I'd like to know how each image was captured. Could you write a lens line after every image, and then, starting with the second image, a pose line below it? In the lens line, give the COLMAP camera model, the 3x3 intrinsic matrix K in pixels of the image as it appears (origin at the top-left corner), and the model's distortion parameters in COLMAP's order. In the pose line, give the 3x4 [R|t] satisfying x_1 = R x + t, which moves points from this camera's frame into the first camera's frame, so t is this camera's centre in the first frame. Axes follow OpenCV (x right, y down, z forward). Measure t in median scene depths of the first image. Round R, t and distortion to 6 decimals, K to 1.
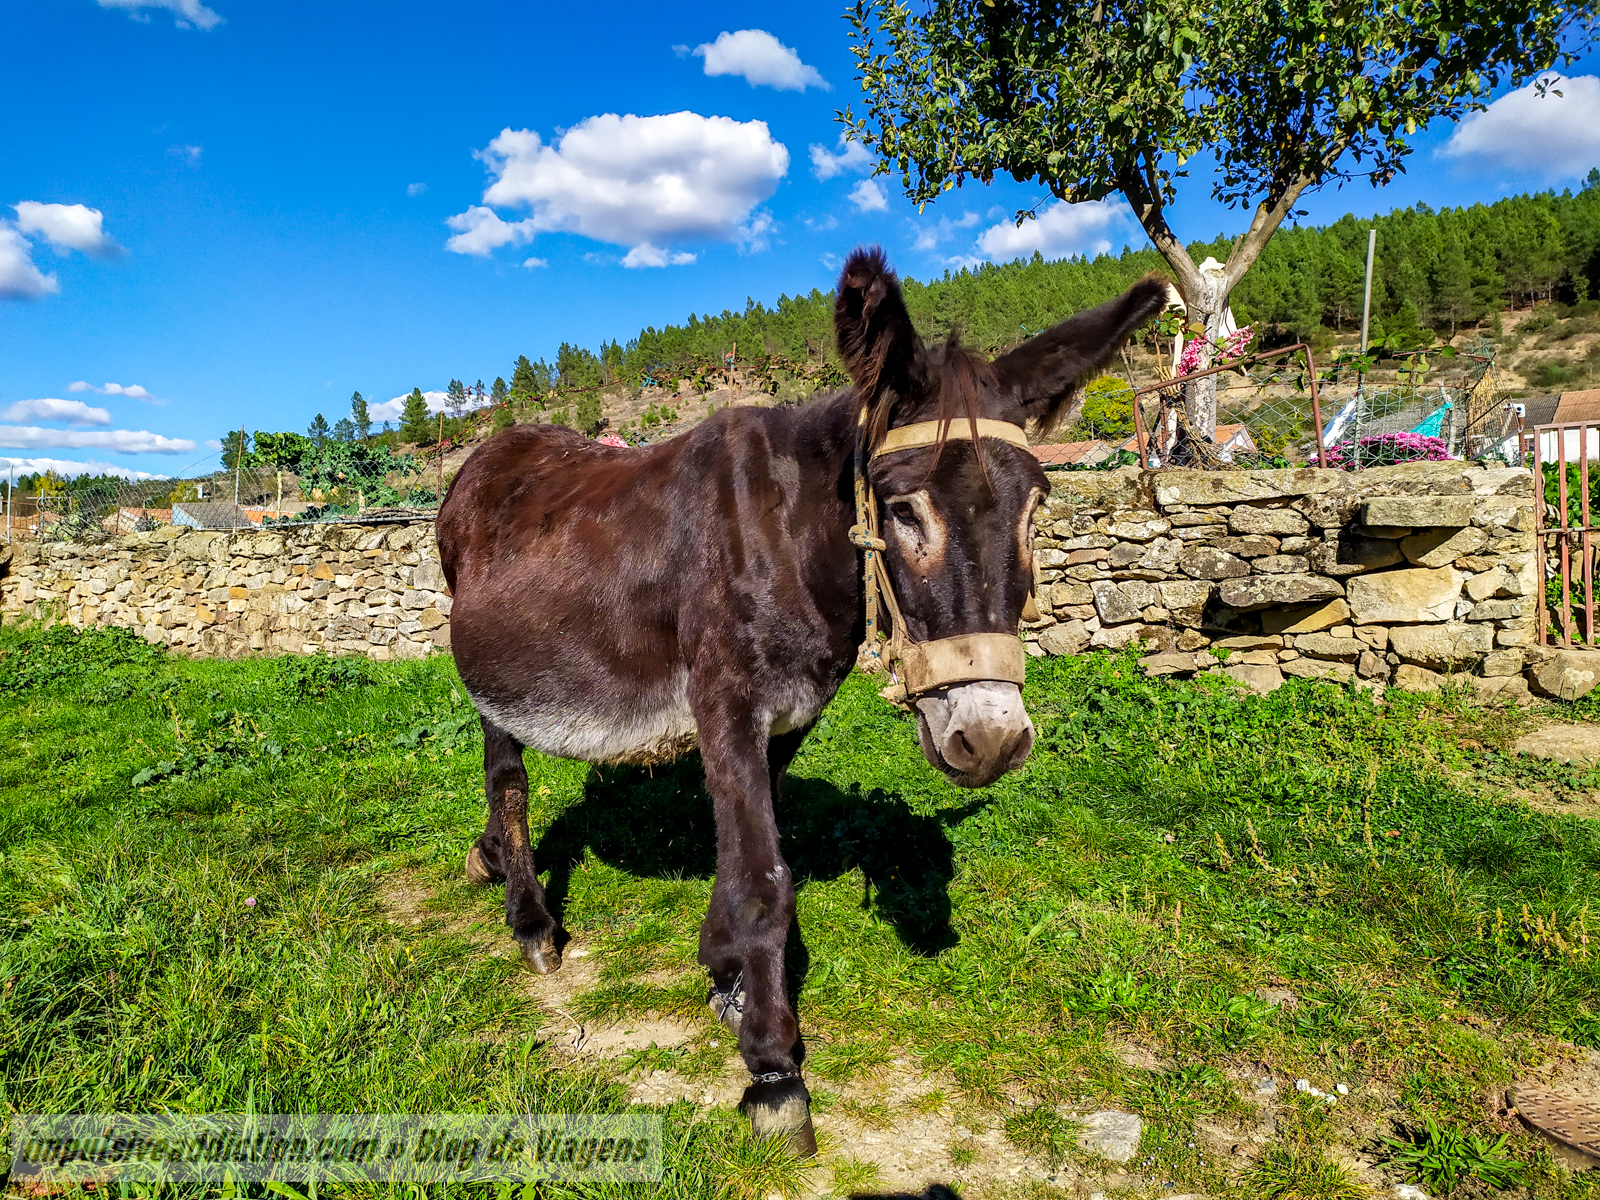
lens RADIAL K [[1095.0, 0, 809.4], [0, 1095.0, 604.7], [0, 0, 1]] dist [0.028120, -0.005633]
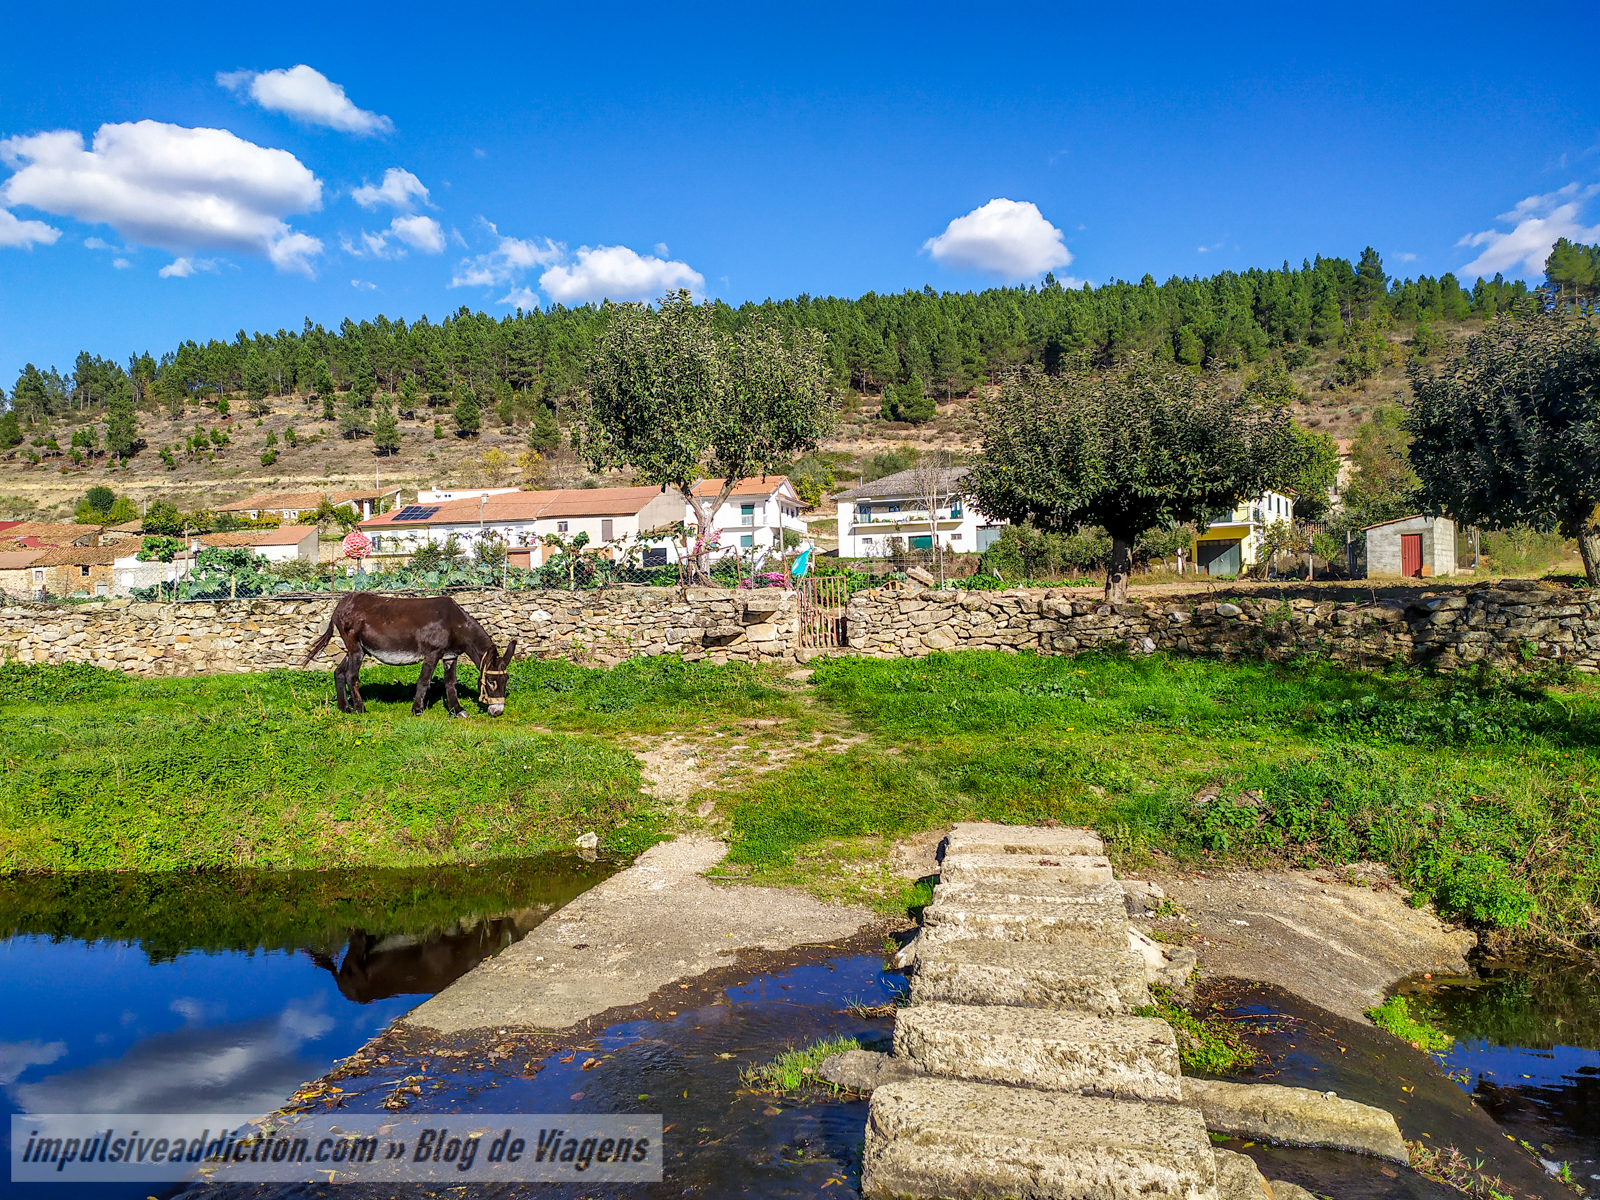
lens RADIAL K [[1095.0, 0, 804.5], [0, 1095.0, 602.3], [0, 0, 1]] dist [0.028120, -0.005633]
pose [[0.928269, -0.008040, 0.371822, -0.240571], [0.018504, 0.999527, -0.024583, -0.007014], [-0.371449, 0.029700, 0.927978, -0.924699]]
